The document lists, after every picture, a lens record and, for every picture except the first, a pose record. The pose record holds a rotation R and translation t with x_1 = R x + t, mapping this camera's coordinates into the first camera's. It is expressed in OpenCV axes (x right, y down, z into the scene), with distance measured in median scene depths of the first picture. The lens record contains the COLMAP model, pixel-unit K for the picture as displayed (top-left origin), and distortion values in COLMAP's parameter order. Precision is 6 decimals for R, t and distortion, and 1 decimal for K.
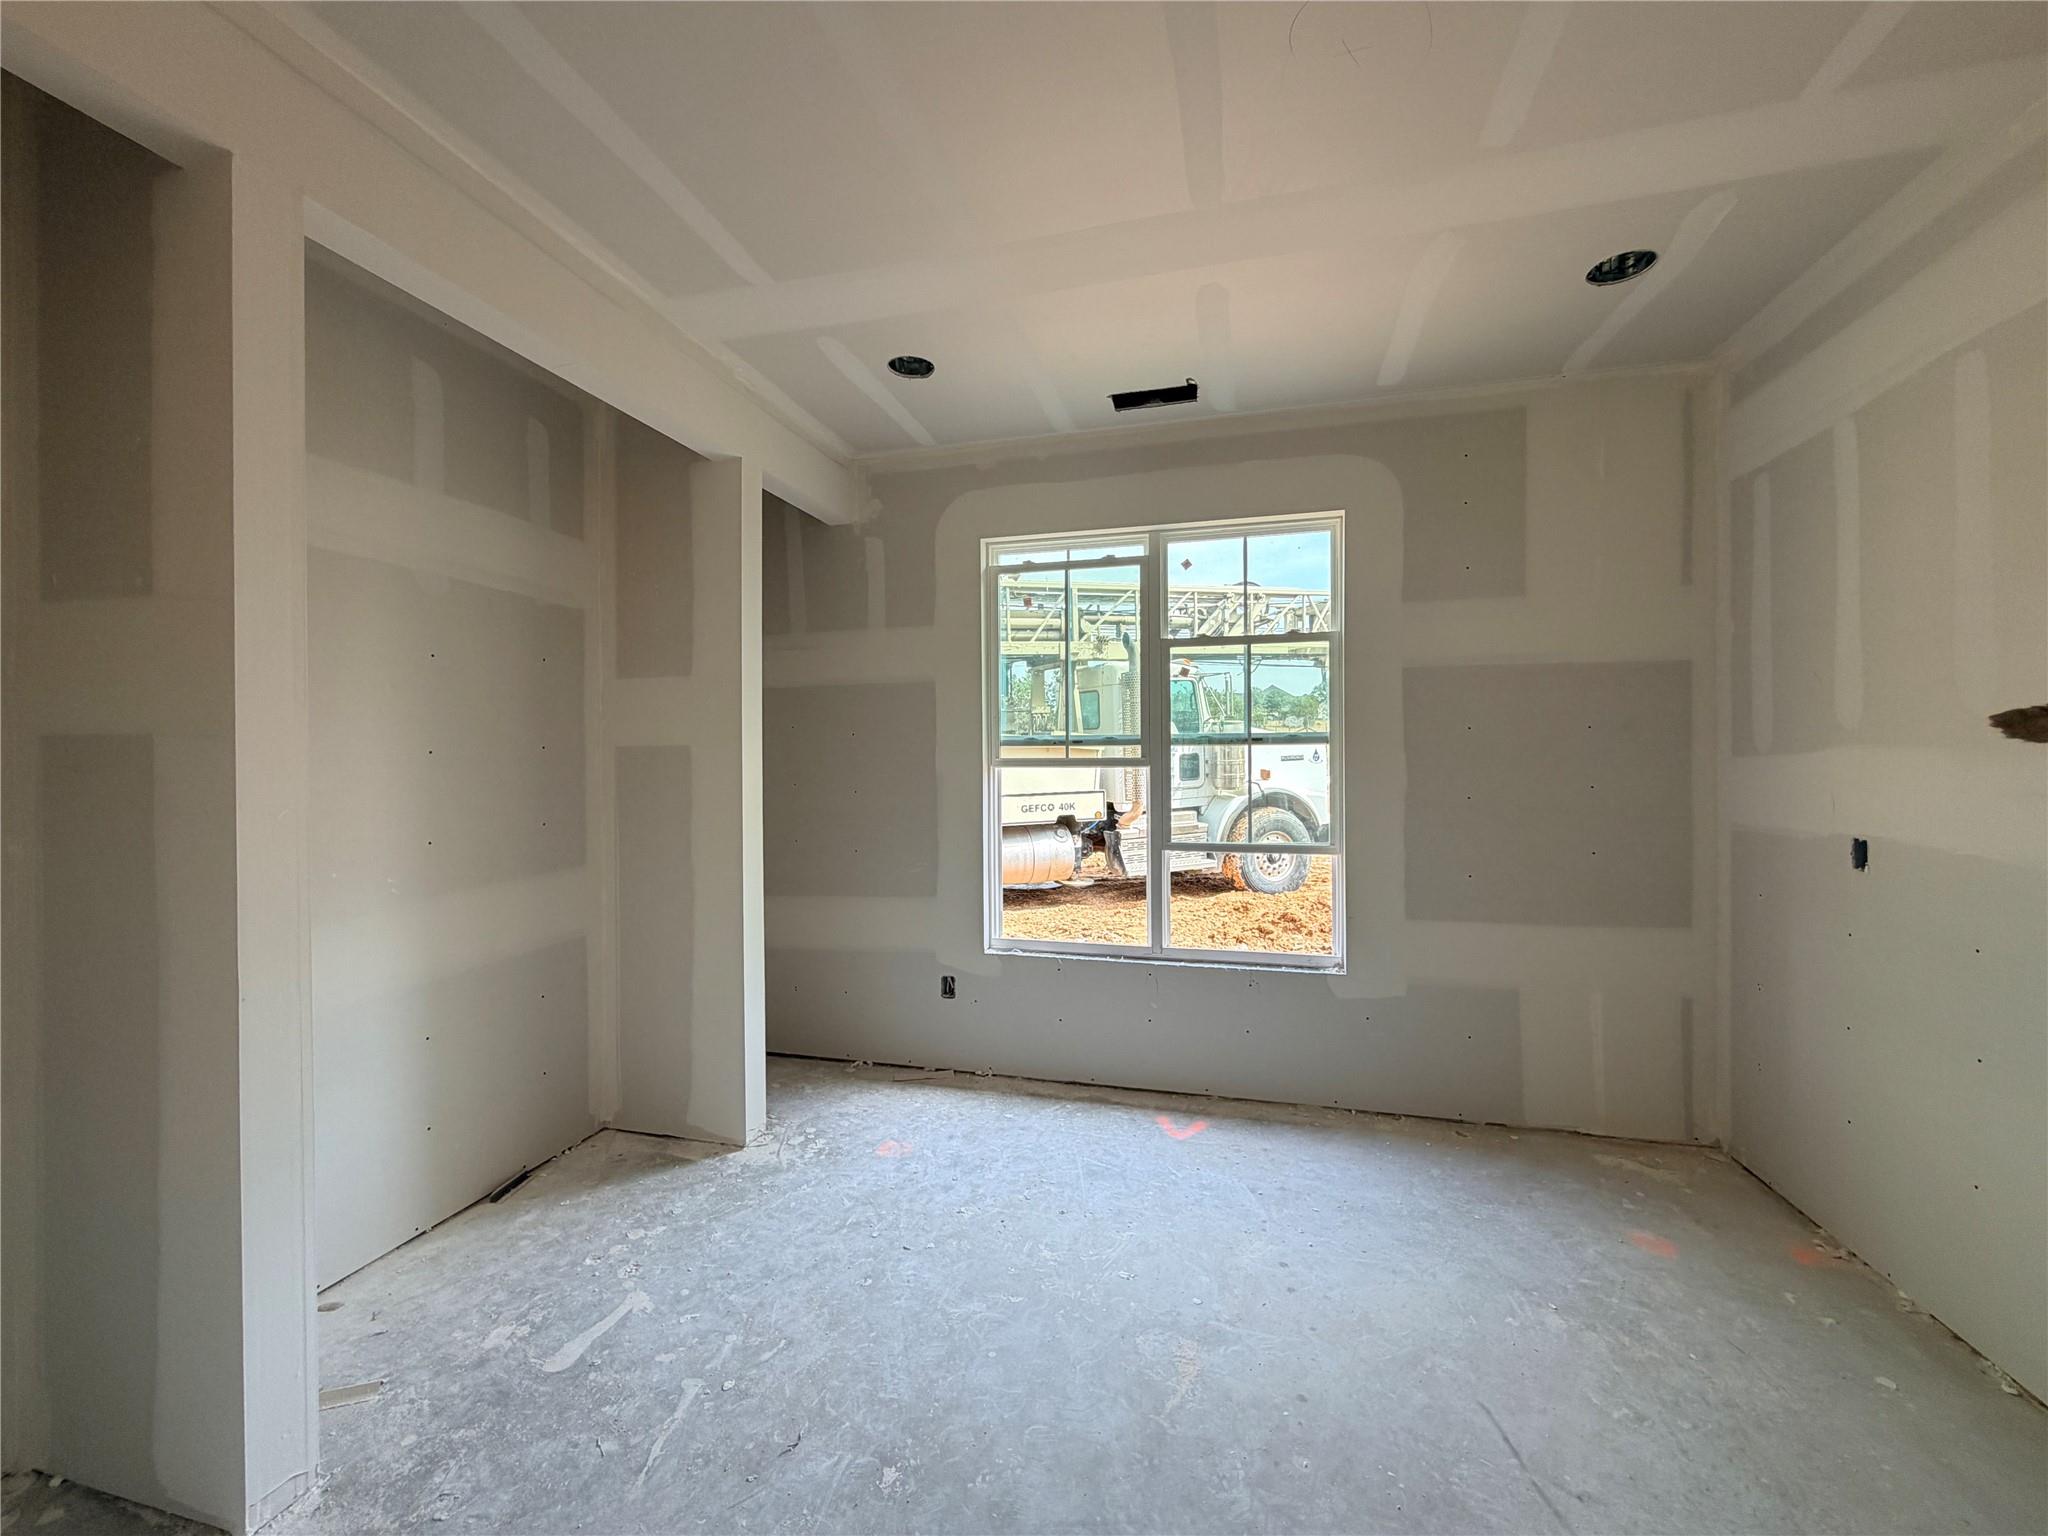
lens RADIAL K [[817.2, 0, 1021.9], [0, 817.2, 764.4], [0, 0, 1]] dist [-0.000093, 0.000260]
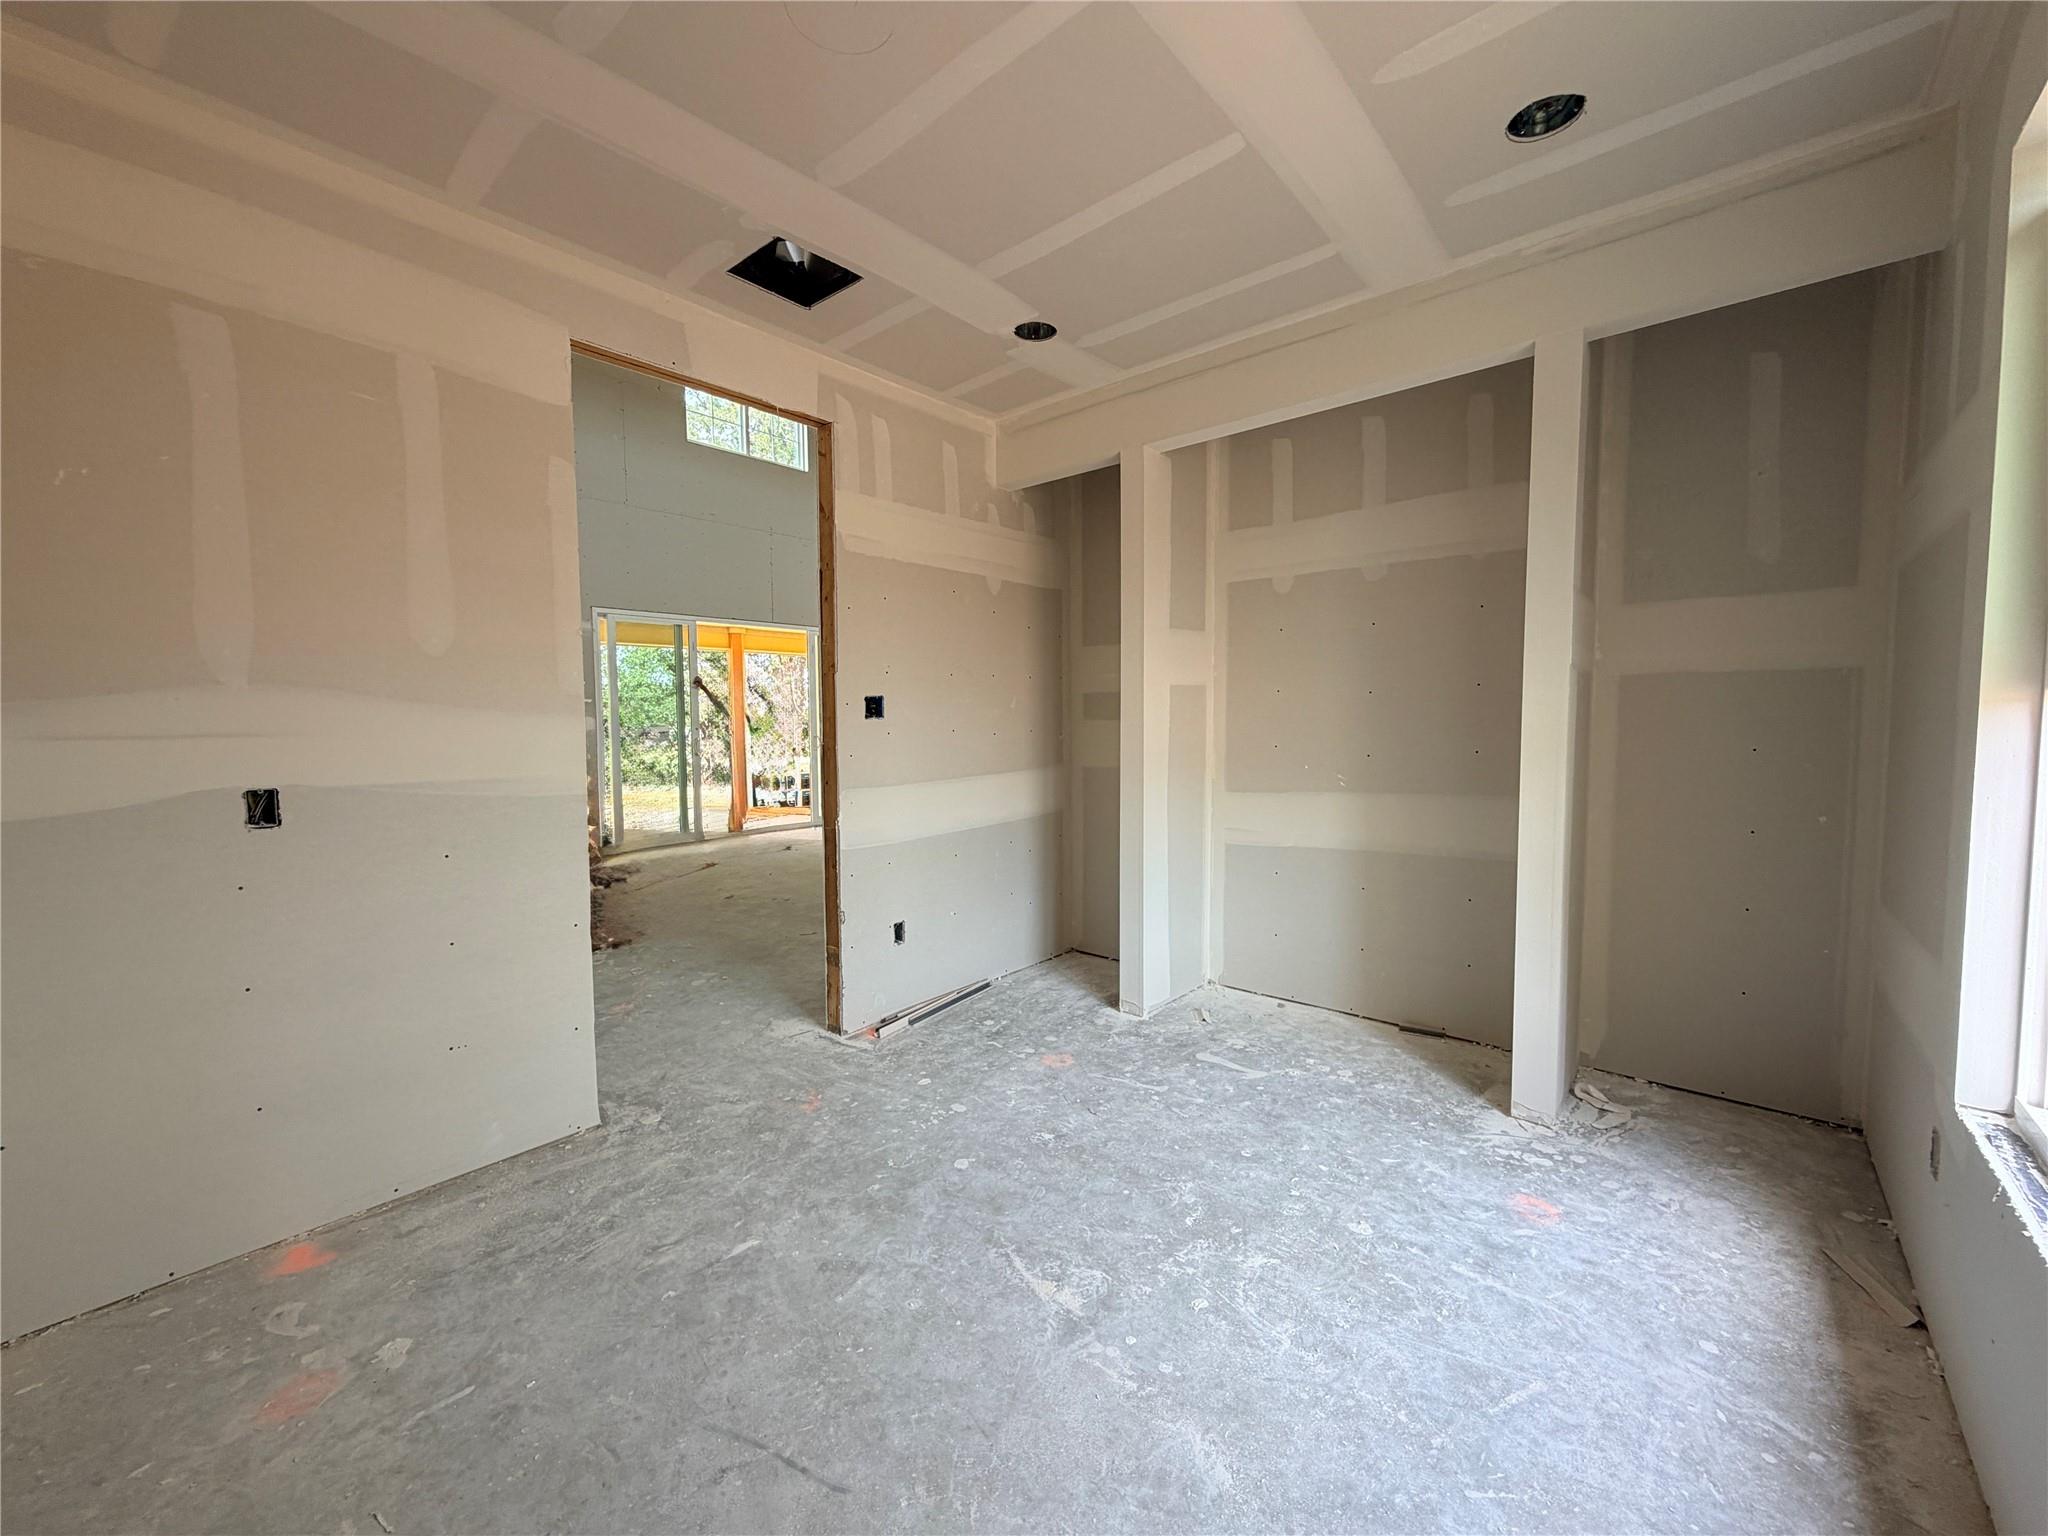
lens RADIAL K [[817.2, 0, 1021.9], [0, 817.2, 764.4], [0, 0, 1]] dist [-0.000093, 0.000260]
pose [[-0.433376, 0.063174, -0.898996, 0.865117], [0.008712, 0.997787, 0.065916, 0.011292], [0.901171, 0.020734, -0.432967, 1.106595]]
